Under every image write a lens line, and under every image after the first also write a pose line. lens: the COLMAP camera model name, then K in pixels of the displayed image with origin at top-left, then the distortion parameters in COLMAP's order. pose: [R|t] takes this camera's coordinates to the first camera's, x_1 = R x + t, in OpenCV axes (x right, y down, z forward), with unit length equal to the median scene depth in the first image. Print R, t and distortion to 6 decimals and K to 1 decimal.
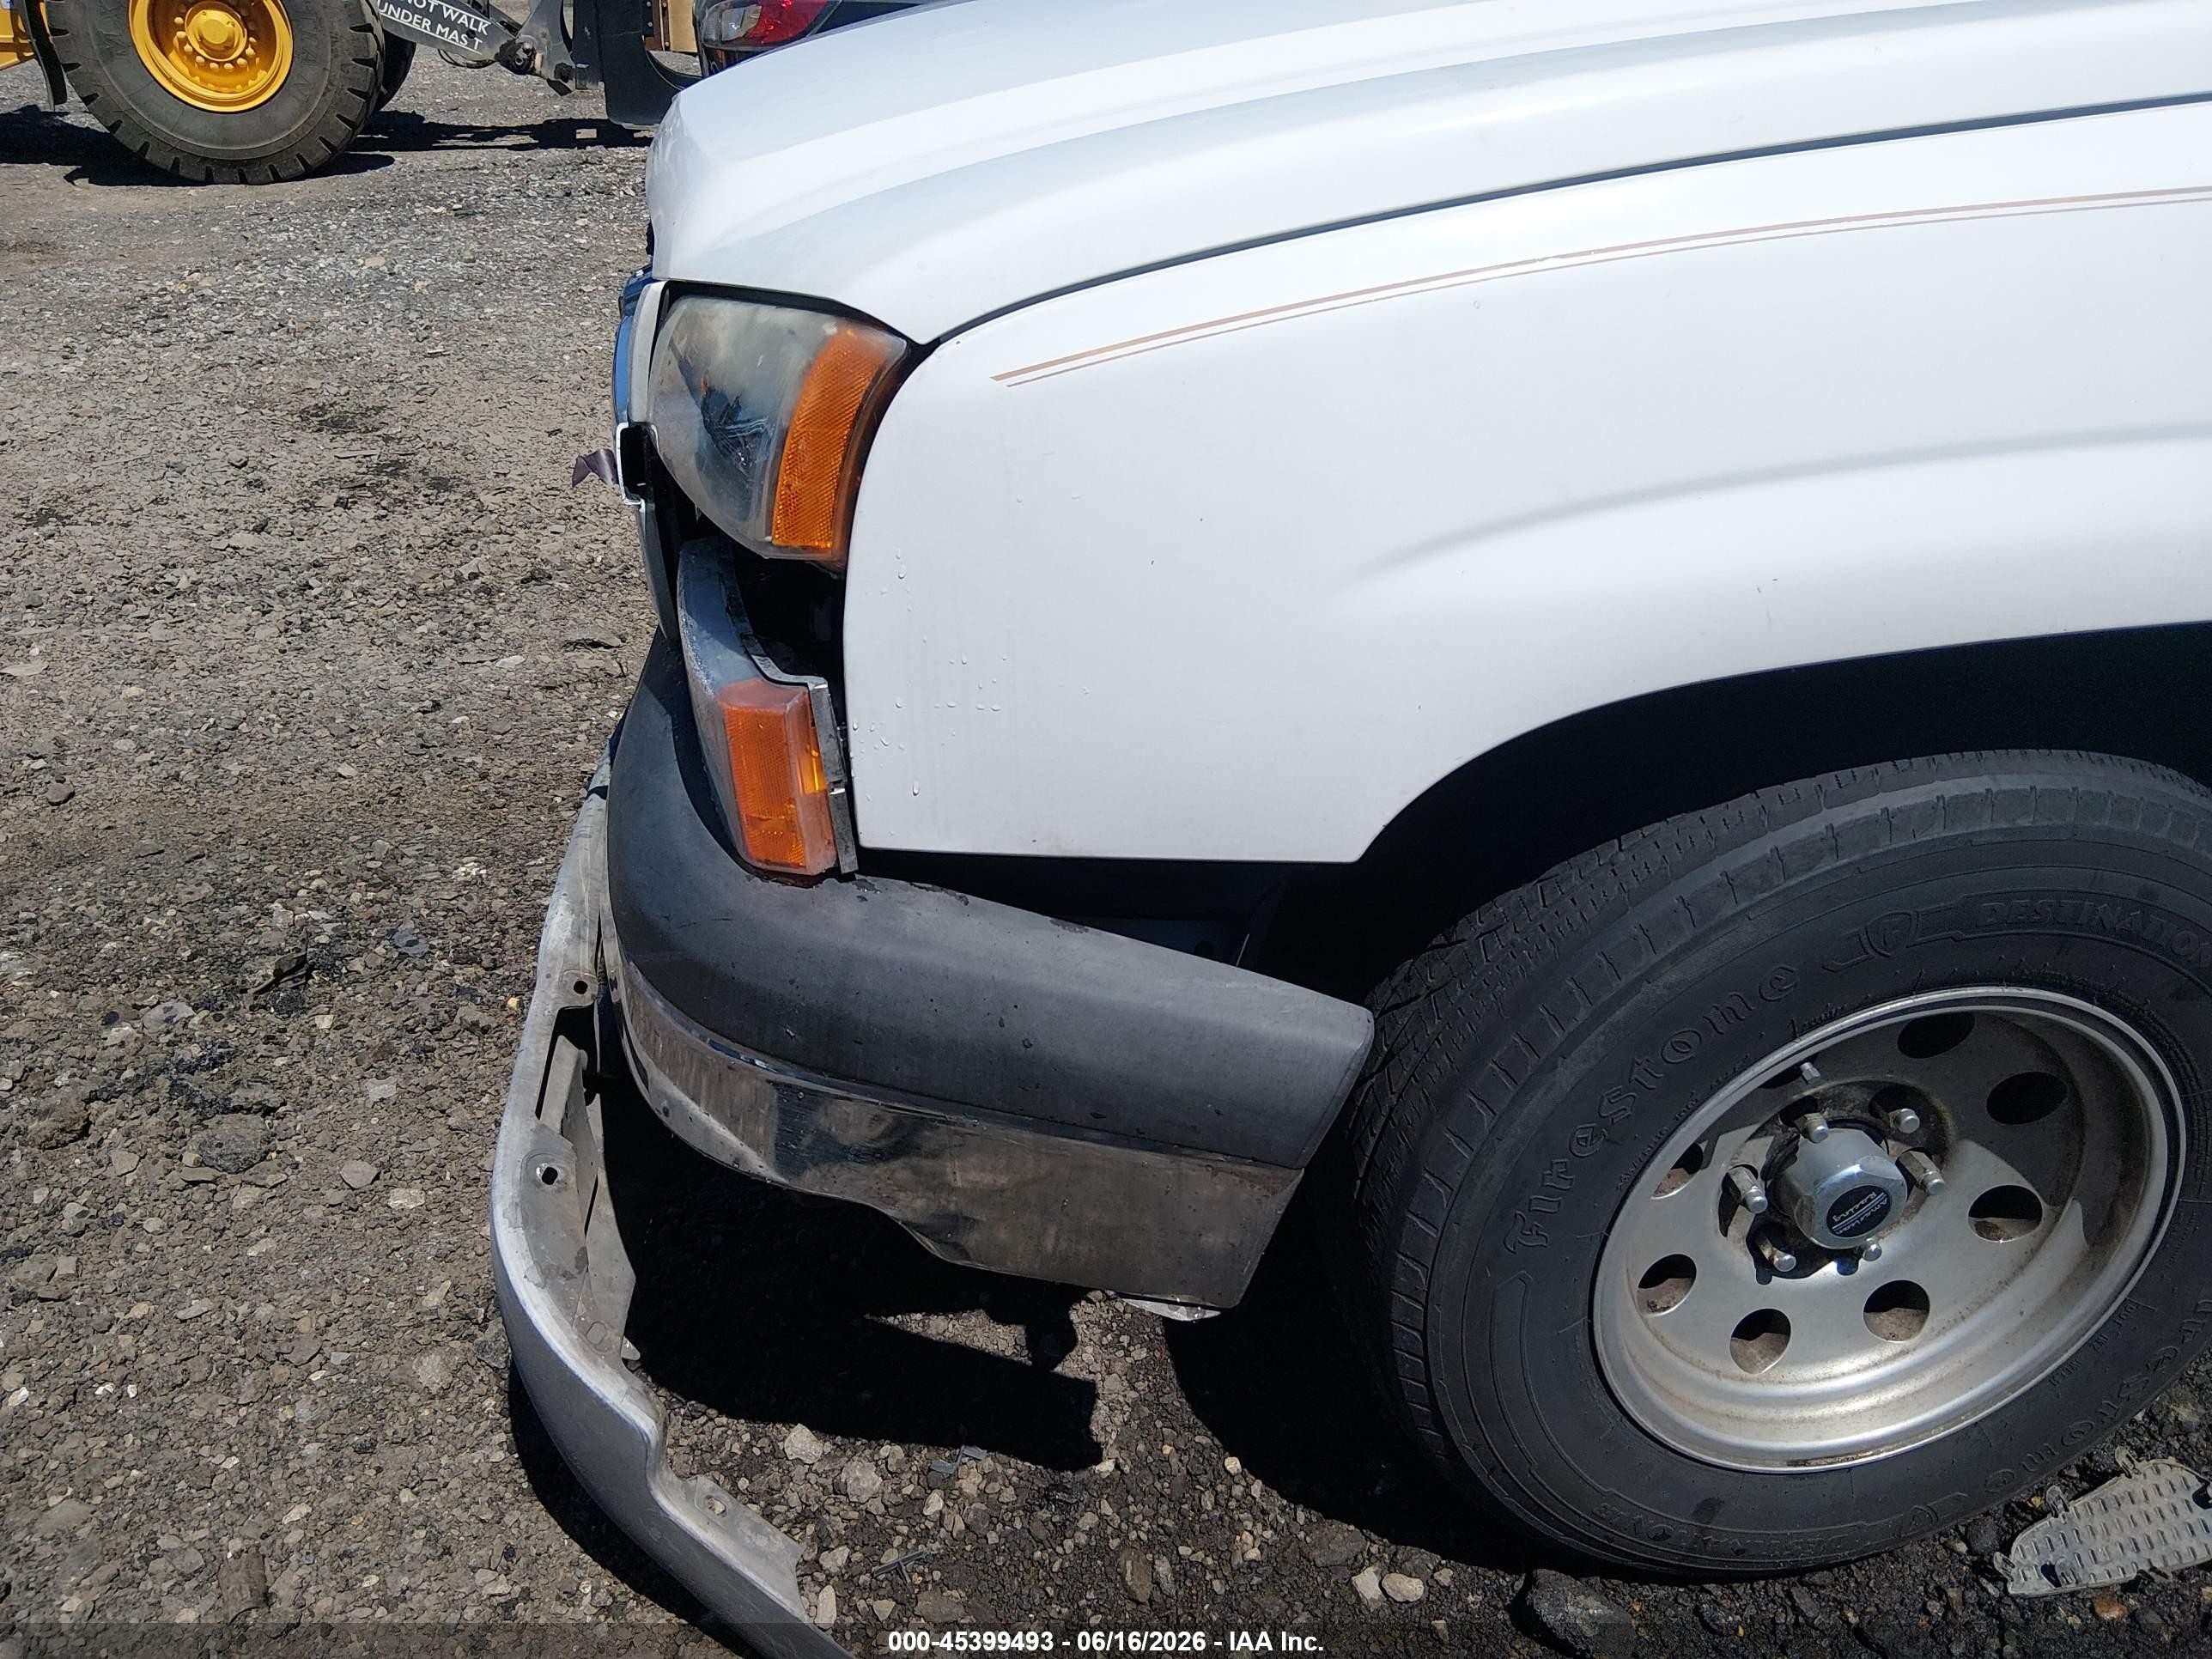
lens RADIAL K [[1686.4, 0, 1103.5], [0, 1686.4, 831.8], [0, 0, 1]] dist [0.066426, -0.104932]
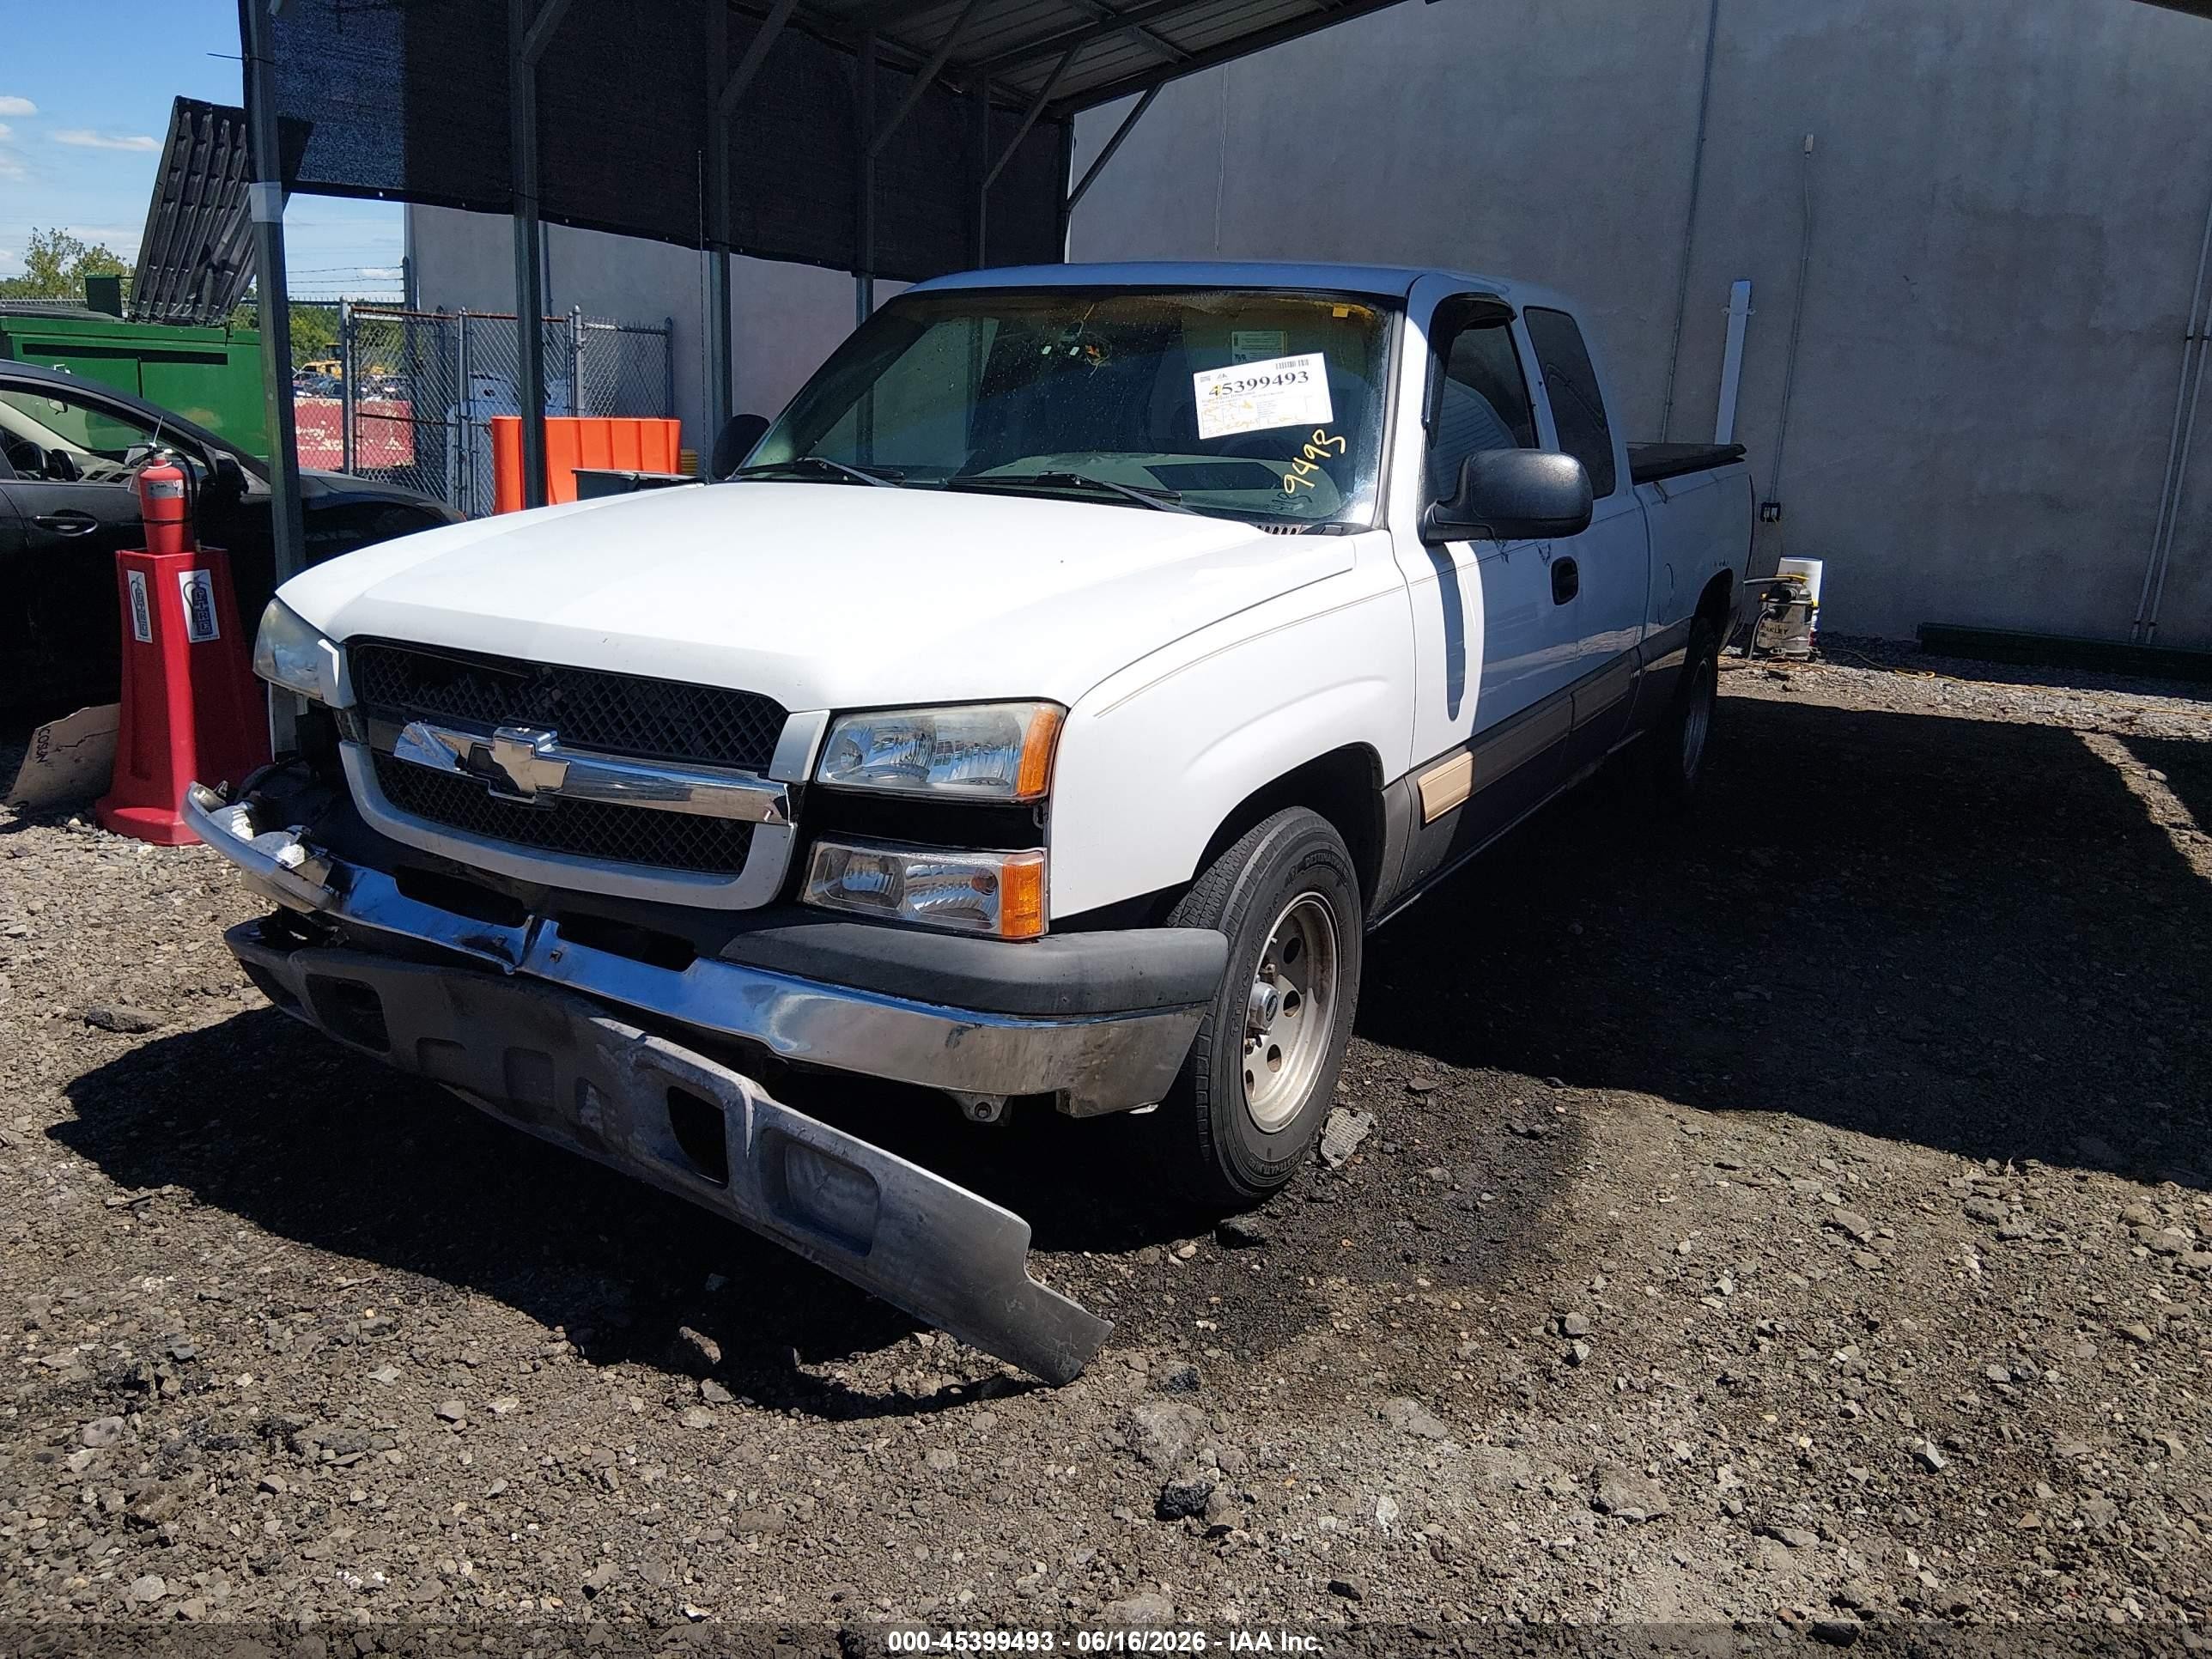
lens RADIAL K [[1686.4, 0, 1066.6], [0, 1686.4, 831.8], [0, 0, 1]] dist [0.066426, -0.104932]
pose [[0.640431, -0.179727, 0.746690, -1.479048], [0.340184, 0.938041, -0.065989, 0.044281], [-0.688566, 0.296273, 0.661890, -0.464767]]
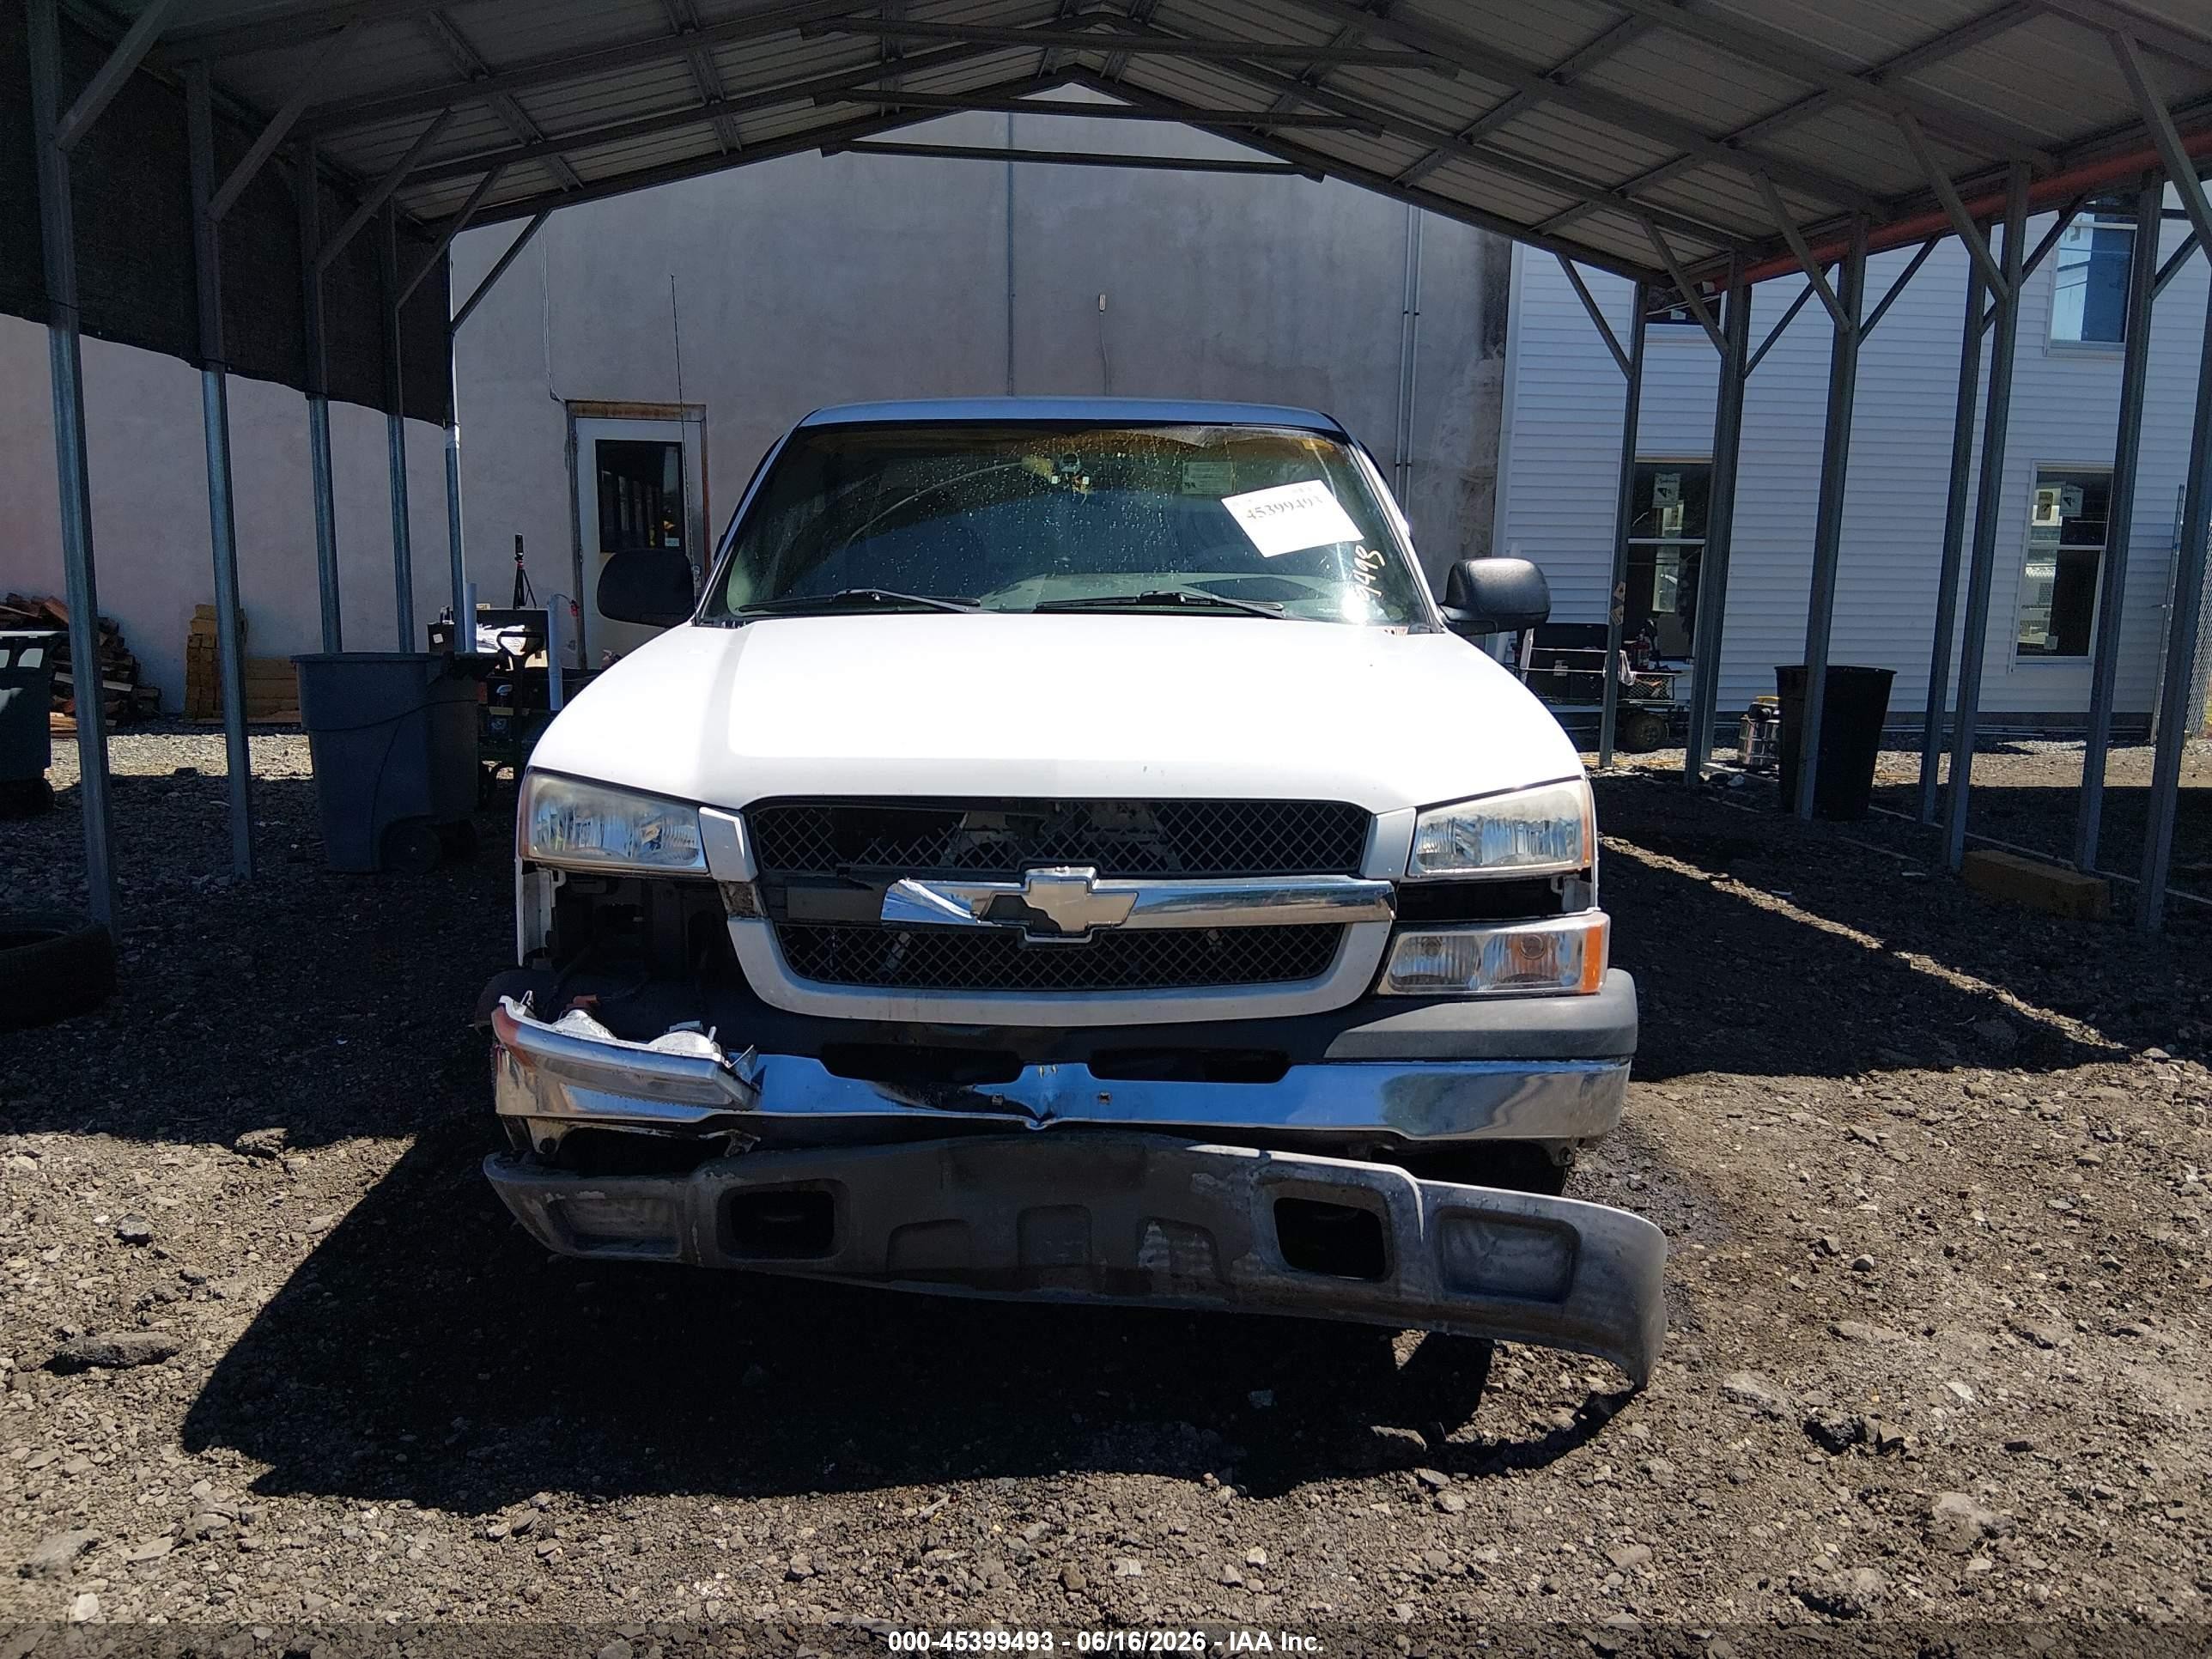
lens RADIAL K [[1686.4, 0, 1095.2], [0, 1686.4, 839.5], [0, 0, 1]] dist [0.066426, -0.104932]
pose [[0.167193, -0.177709, 0.969776, -2.232841], [0.461446, 0.883341, 0.082315, -0.596840], [-0.871271, 0.433737, 0.229691, 0.792799]]
